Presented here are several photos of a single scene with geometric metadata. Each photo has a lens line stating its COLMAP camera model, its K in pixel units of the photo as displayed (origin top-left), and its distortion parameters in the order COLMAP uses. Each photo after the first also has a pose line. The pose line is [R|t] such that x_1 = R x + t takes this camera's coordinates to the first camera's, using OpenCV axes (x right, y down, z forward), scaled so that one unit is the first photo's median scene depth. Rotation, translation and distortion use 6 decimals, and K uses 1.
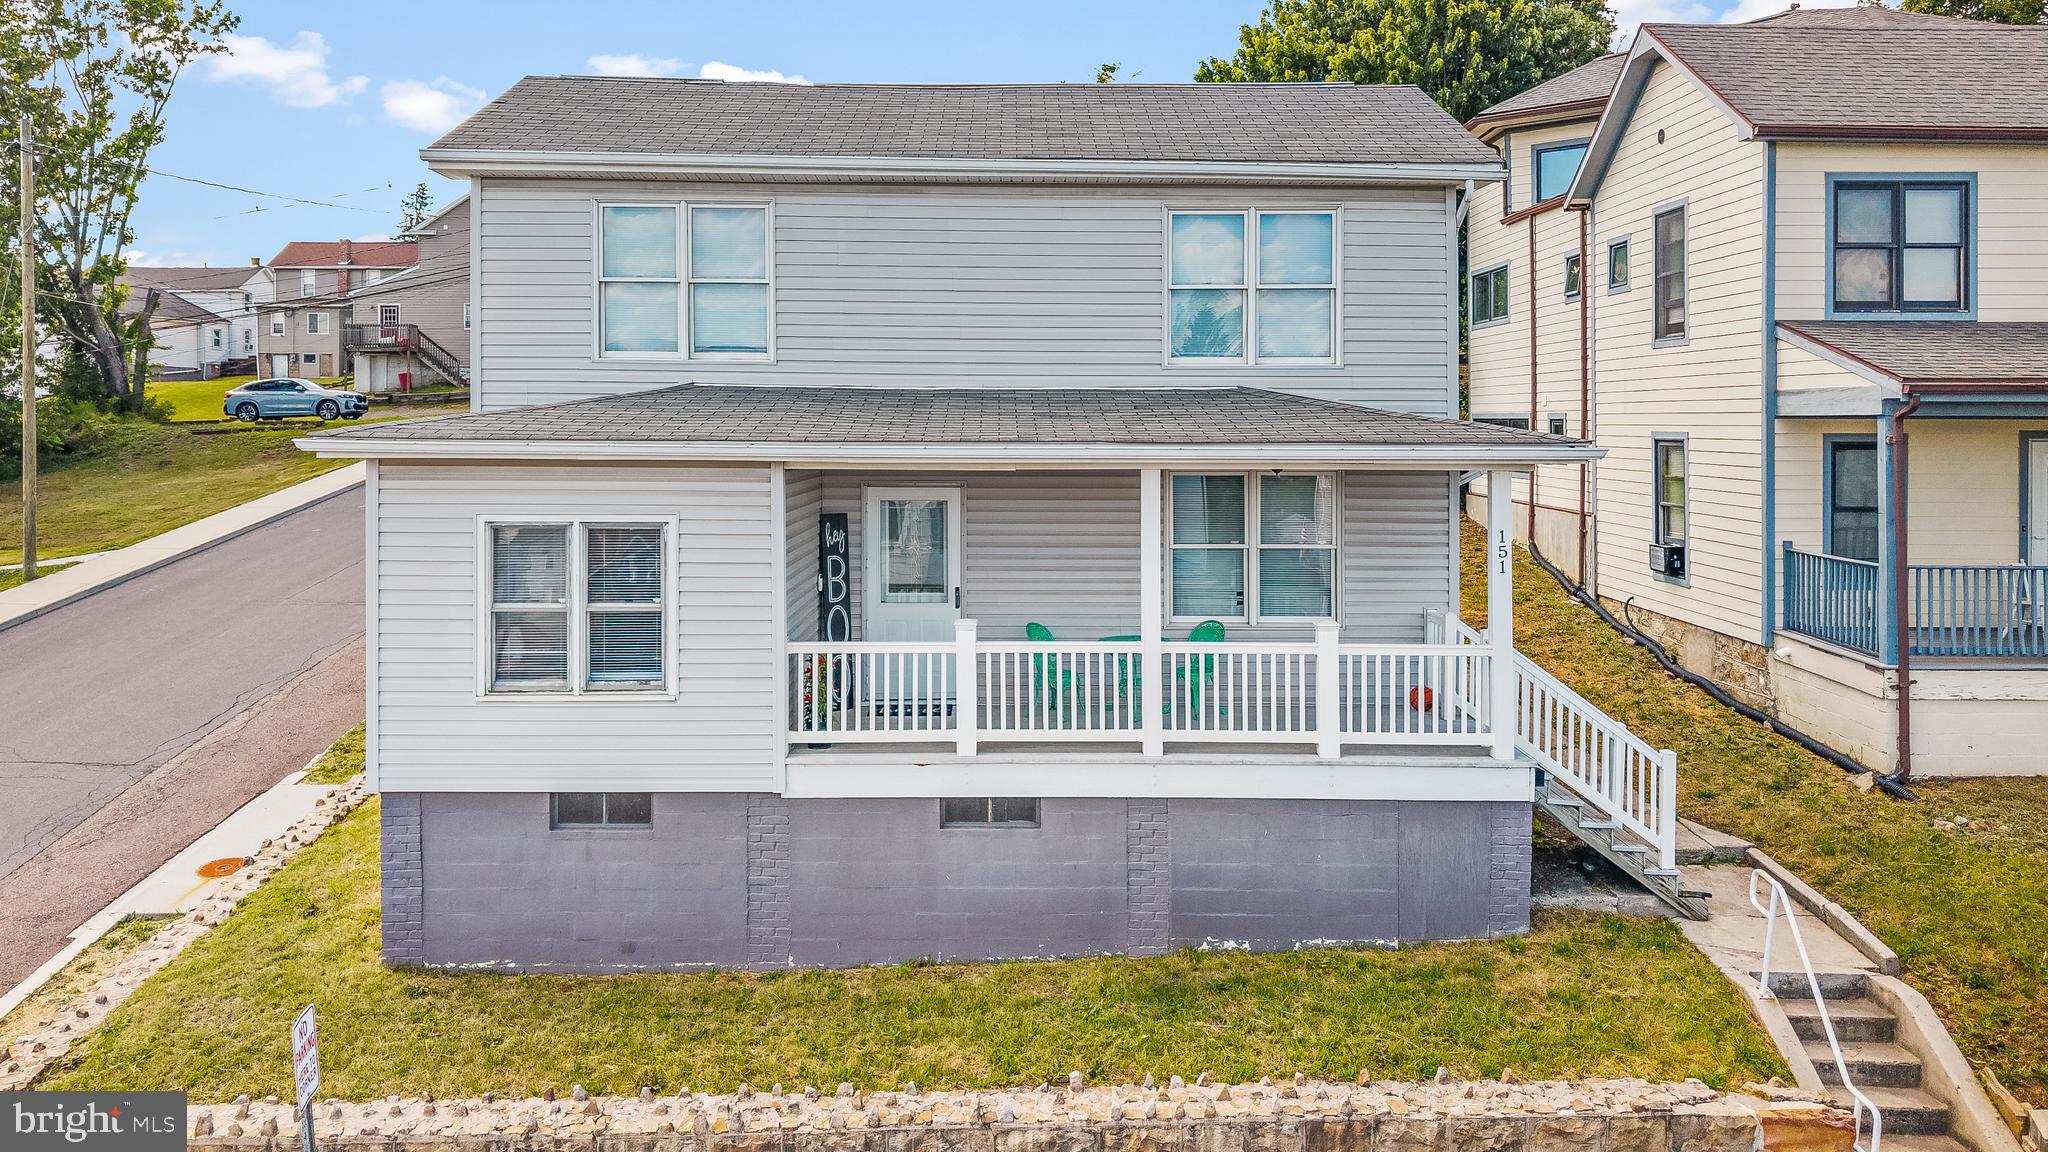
lens RADIAL K [[1449.4, 0, 996.2], [0, 1449.4, 389.2], [0, 0, 1]] dist [0.007427, -0.020961]
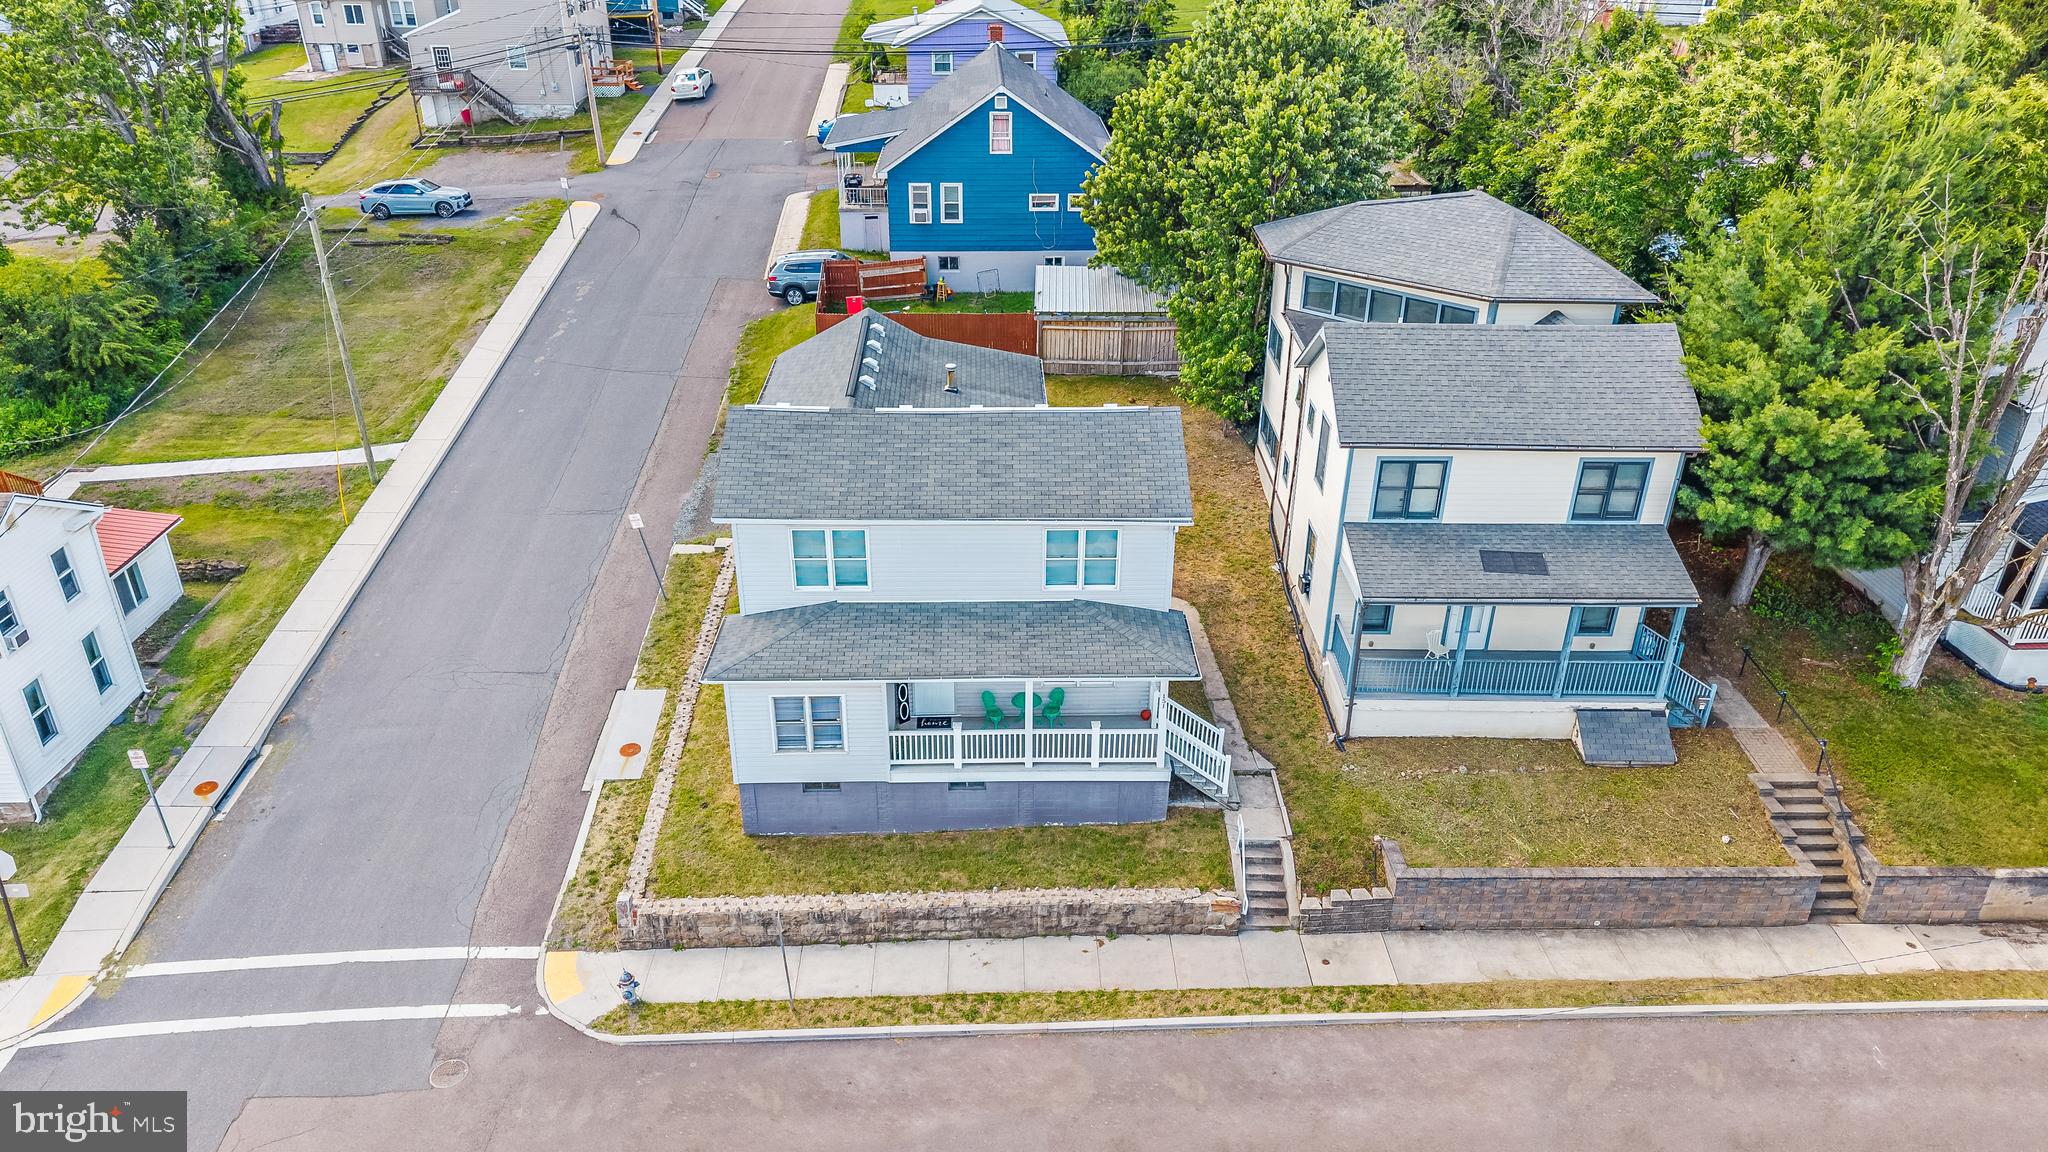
lens RADIAL K [[1398.7, 0, 991.6], [0, 1398.7, 580.5], [0, 0, 1]] dist [0.021116, -0.041117]
pose [[0.999889, -0.004821, 0.014079, 0.005882], [-0.002474, 0.879056, 0.476711, -1.086720], [-0.014675, -0.476693, 0.878947, -0.929274]]
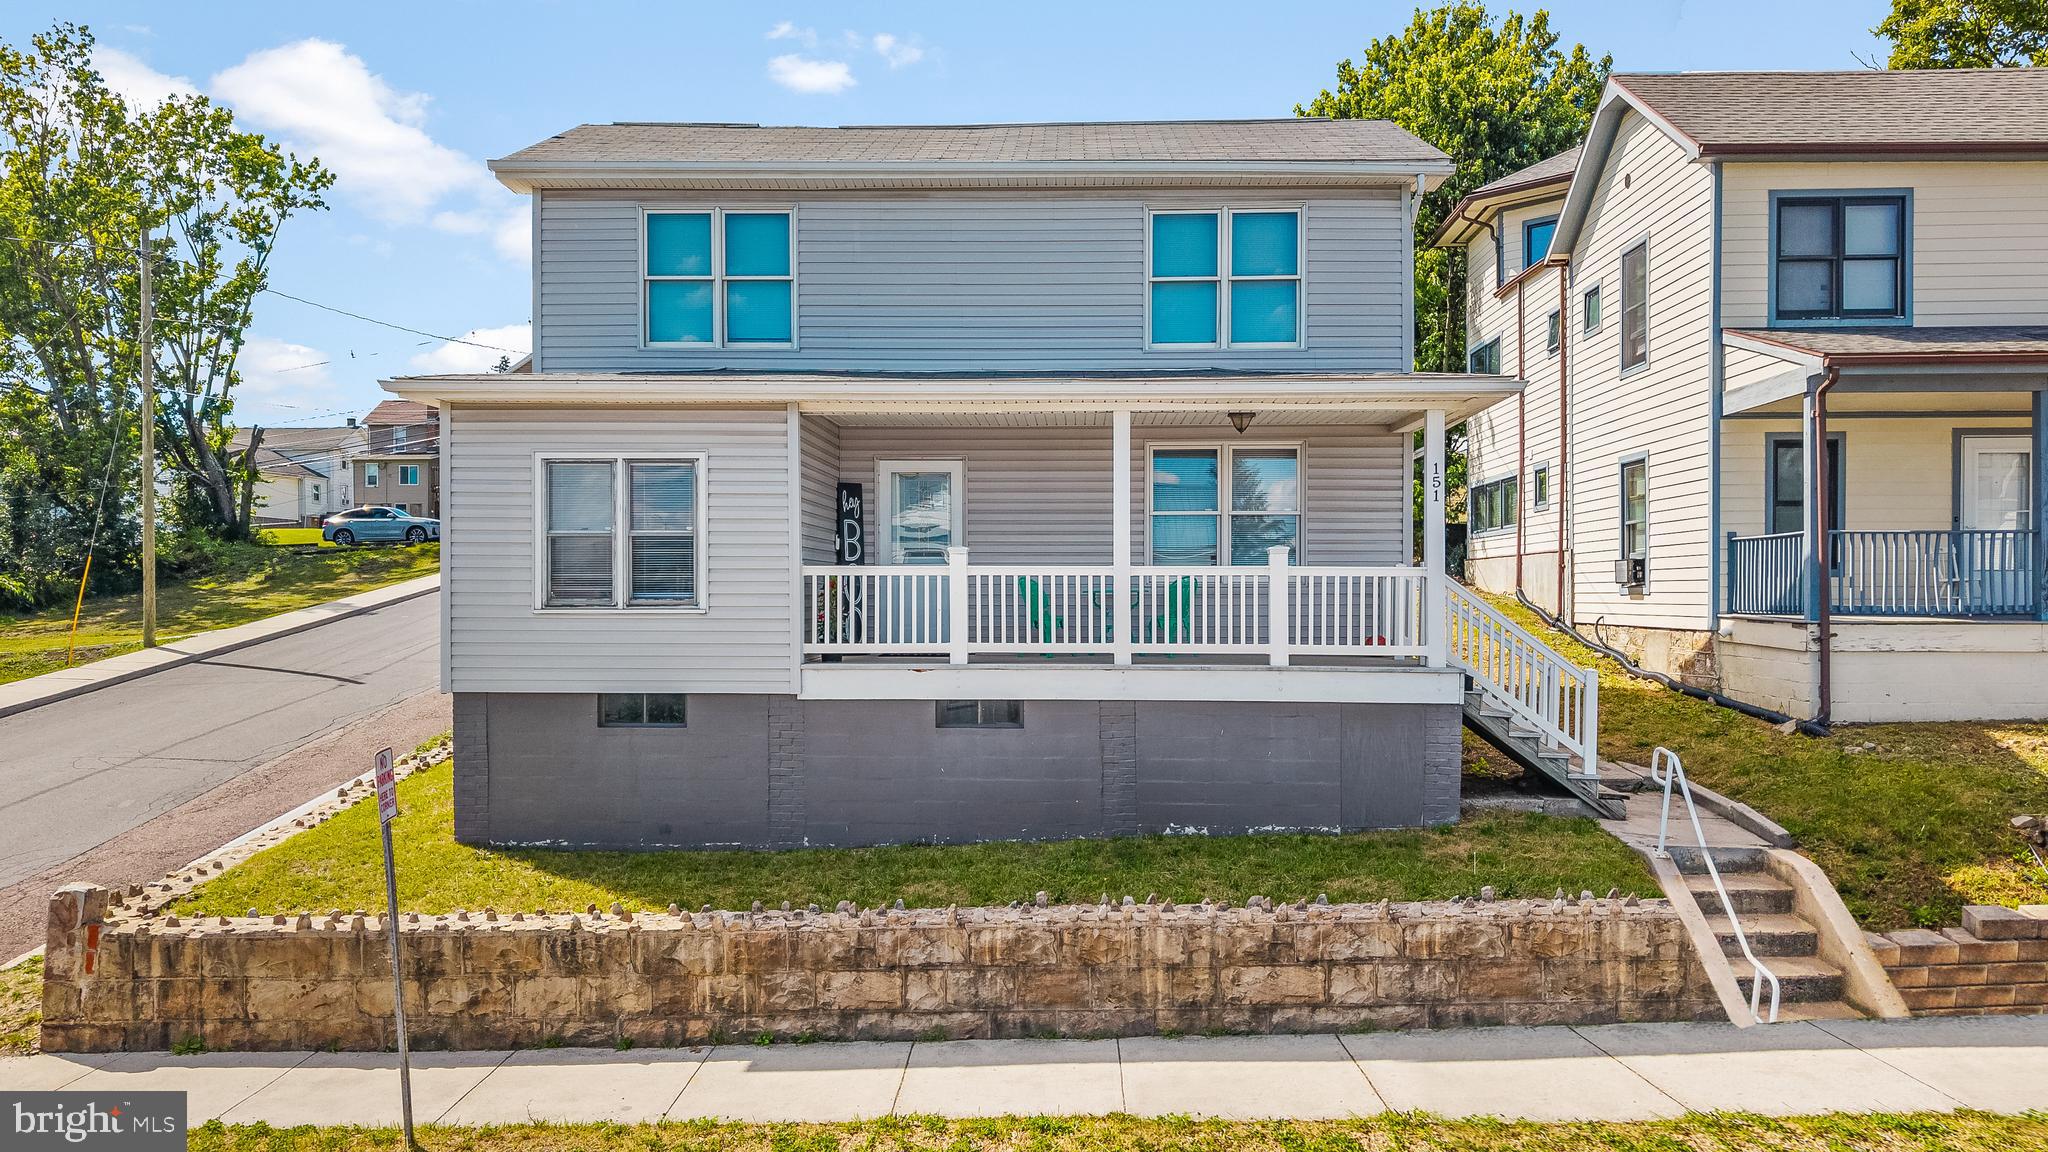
lens RADIAL K [[1398.7, 0, 991.6], [0, 1398.7, 580.5], [0, 0, 1]] dist [0.021116, -0.041117]
pose [[0.999008, -0.000343, -0.044531, 0.046902], [0.000834, 0.999939, 0.011025, 0.150621], [0.044525, -0.011052, 0.998947, -0.083921]]
